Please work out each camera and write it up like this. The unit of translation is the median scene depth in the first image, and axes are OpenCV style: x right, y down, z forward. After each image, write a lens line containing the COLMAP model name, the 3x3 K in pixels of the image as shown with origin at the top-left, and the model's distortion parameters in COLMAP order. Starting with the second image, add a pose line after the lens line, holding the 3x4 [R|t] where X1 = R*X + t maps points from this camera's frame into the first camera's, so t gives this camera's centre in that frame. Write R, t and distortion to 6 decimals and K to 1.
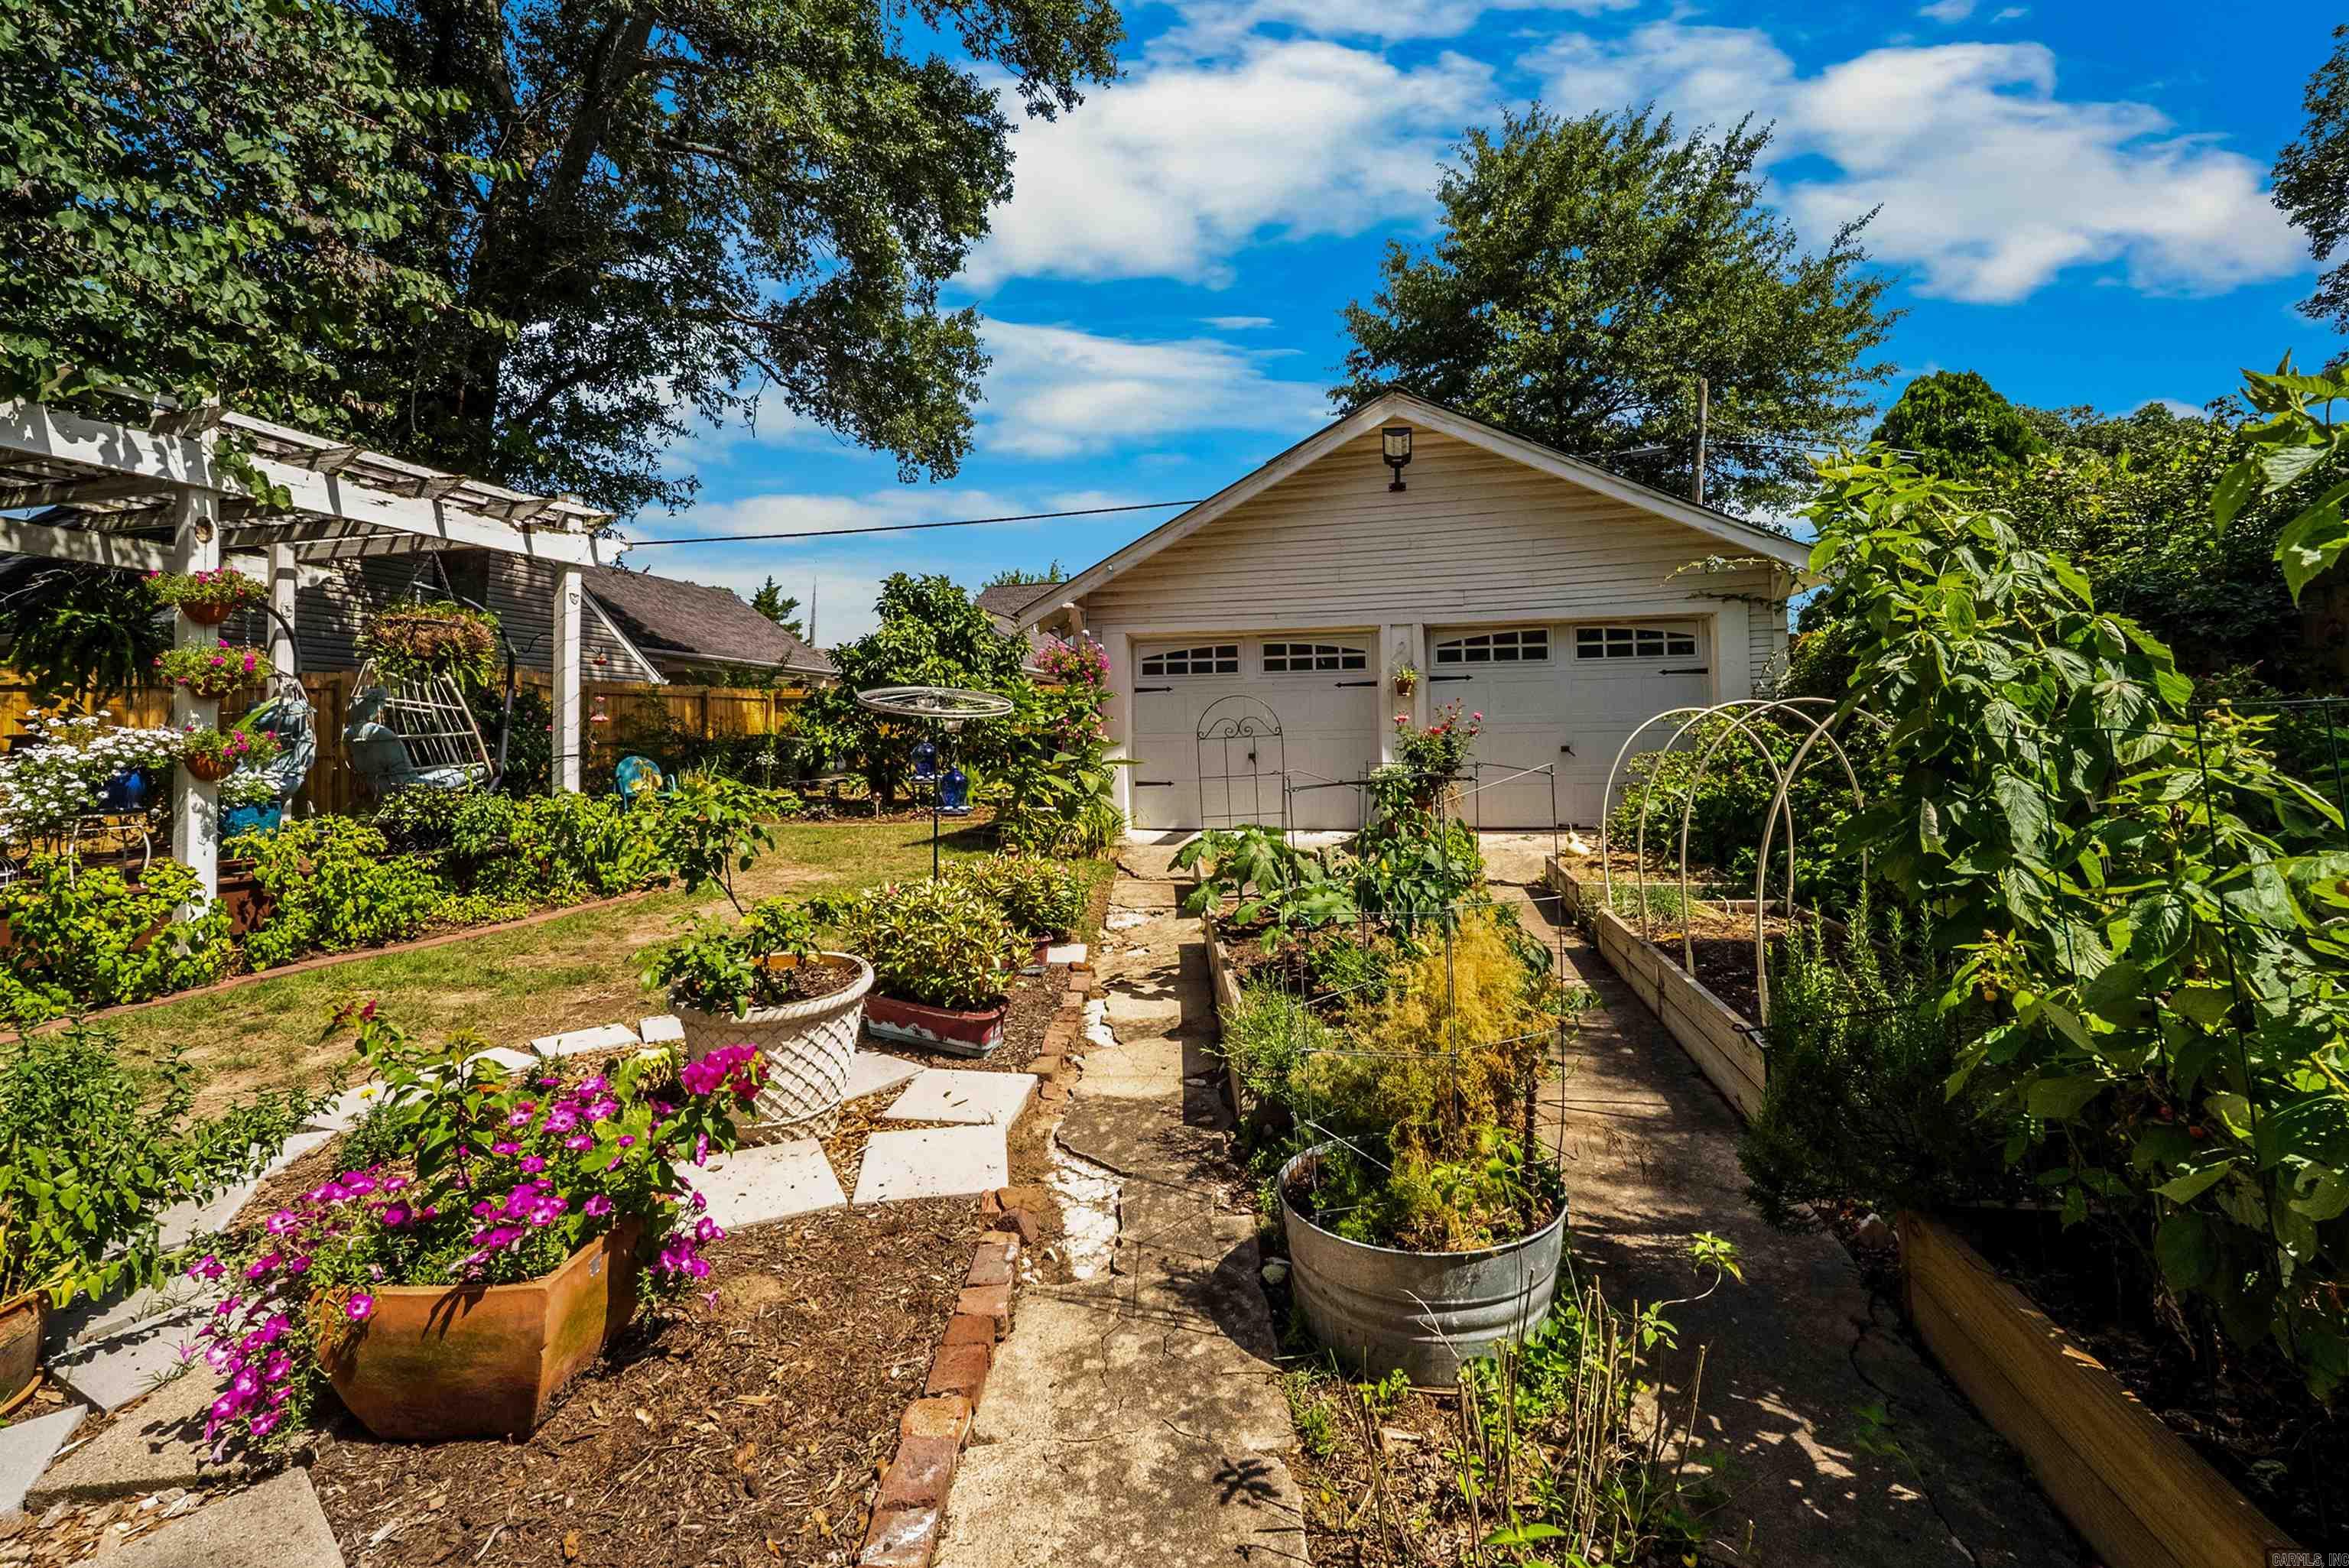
lens RADIAL K [[938.3, 0, 1181.0], [0, 938.3, 768.5], [0, 0, 1]] dist [-0.001170, -0.000241]
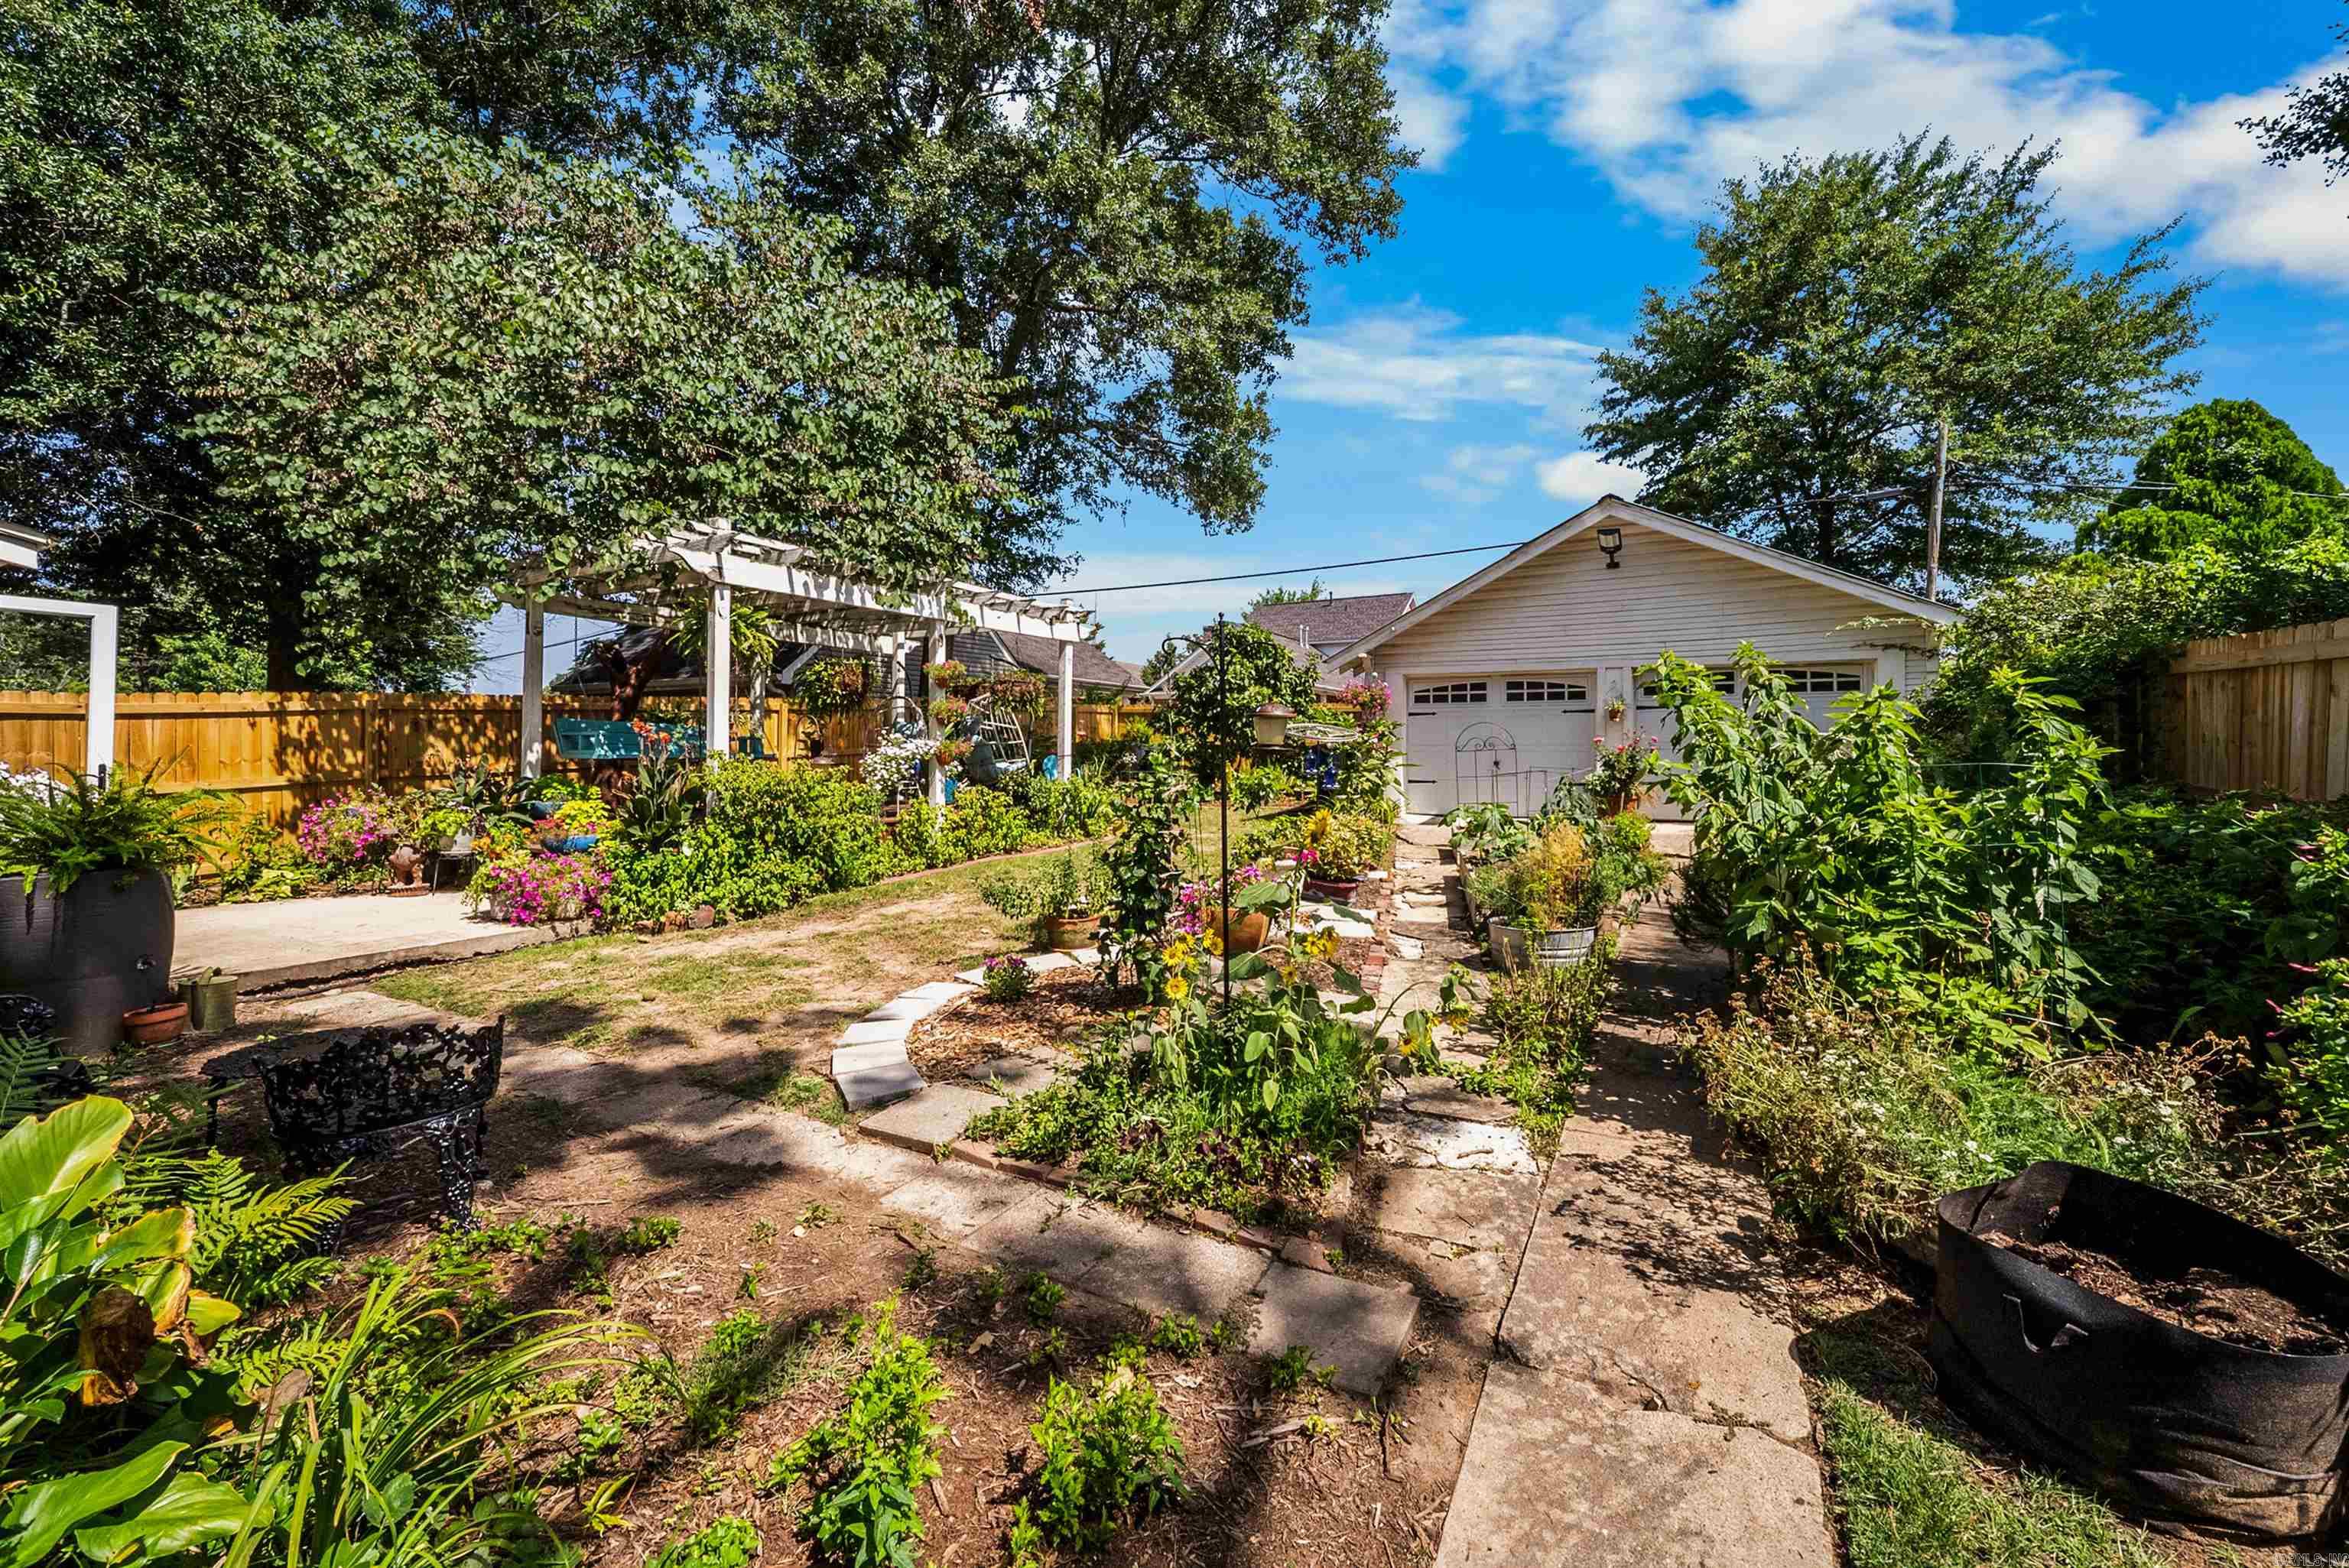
lens RADIAL K [[955.4, 0, 1167.2], [0, 955.4, 751.5], [0, 0, 1]] dist [-0.009075, -0.000095]
pose [[0.963405, 0.016100, -0.267566, -0.014360], [-0.021686, 0.999604, -0.017936, 0.004896], [0.267171, 0.023082, 0.963373, -0.461995]]
